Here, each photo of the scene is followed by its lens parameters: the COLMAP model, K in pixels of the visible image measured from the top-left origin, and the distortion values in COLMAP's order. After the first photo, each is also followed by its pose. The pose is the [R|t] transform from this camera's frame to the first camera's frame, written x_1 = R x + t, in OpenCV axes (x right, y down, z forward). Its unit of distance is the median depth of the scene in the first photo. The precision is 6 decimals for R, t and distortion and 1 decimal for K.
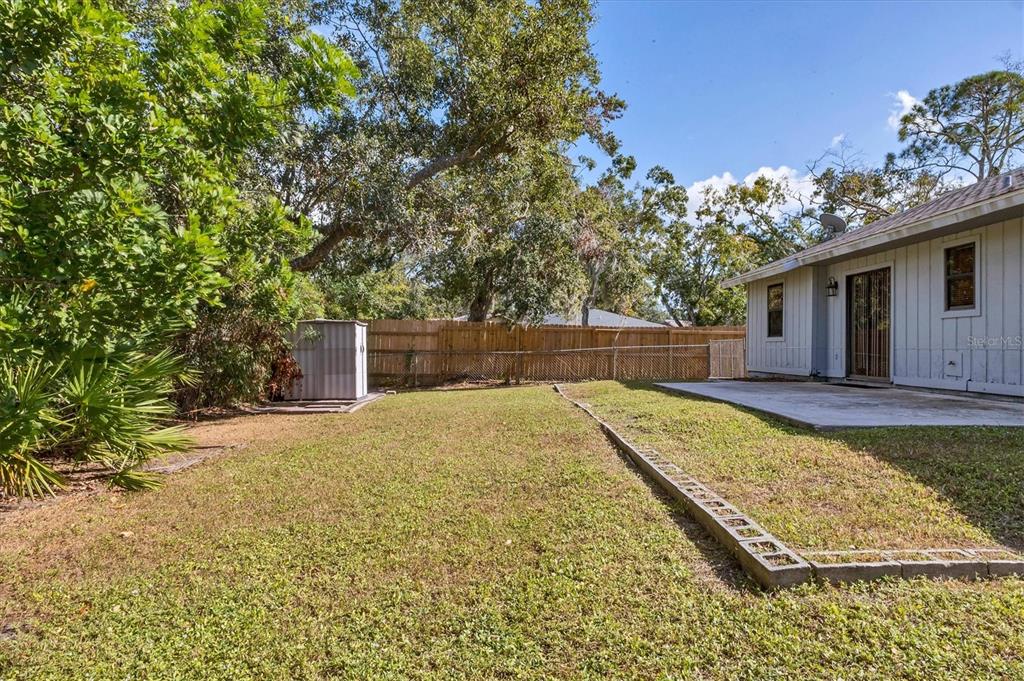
lens RADIAL K [[638.3, 0, 512.0], [0, 638.3, 340.5], [0, 0, 1]] dist [-0.004943, 0.000346]
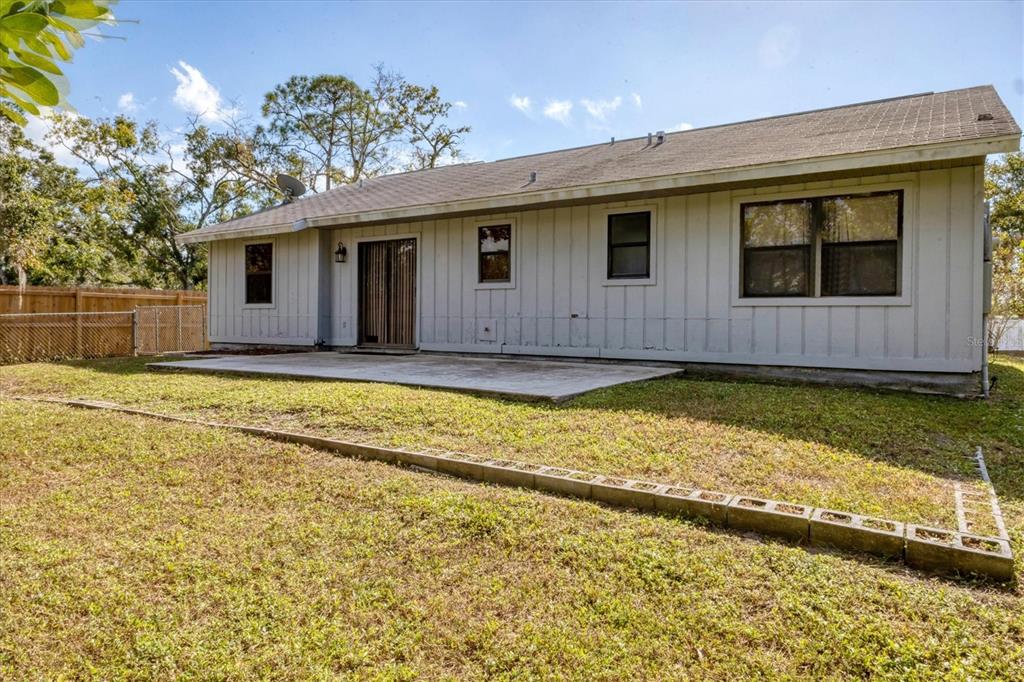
lens RADIAL K [[638.3, 0, 512.0], [0, 638.3, 341.0], [0, 0, 1]] dist [-0.004943, 0.000346]
pose [[0.546541, -0.035220, 0.836691, -0.131245], [-0.009134, 0.998805, 0.048010, 0.000644], [-0.837382, -0.033881, 0.545566, 0.190468]]
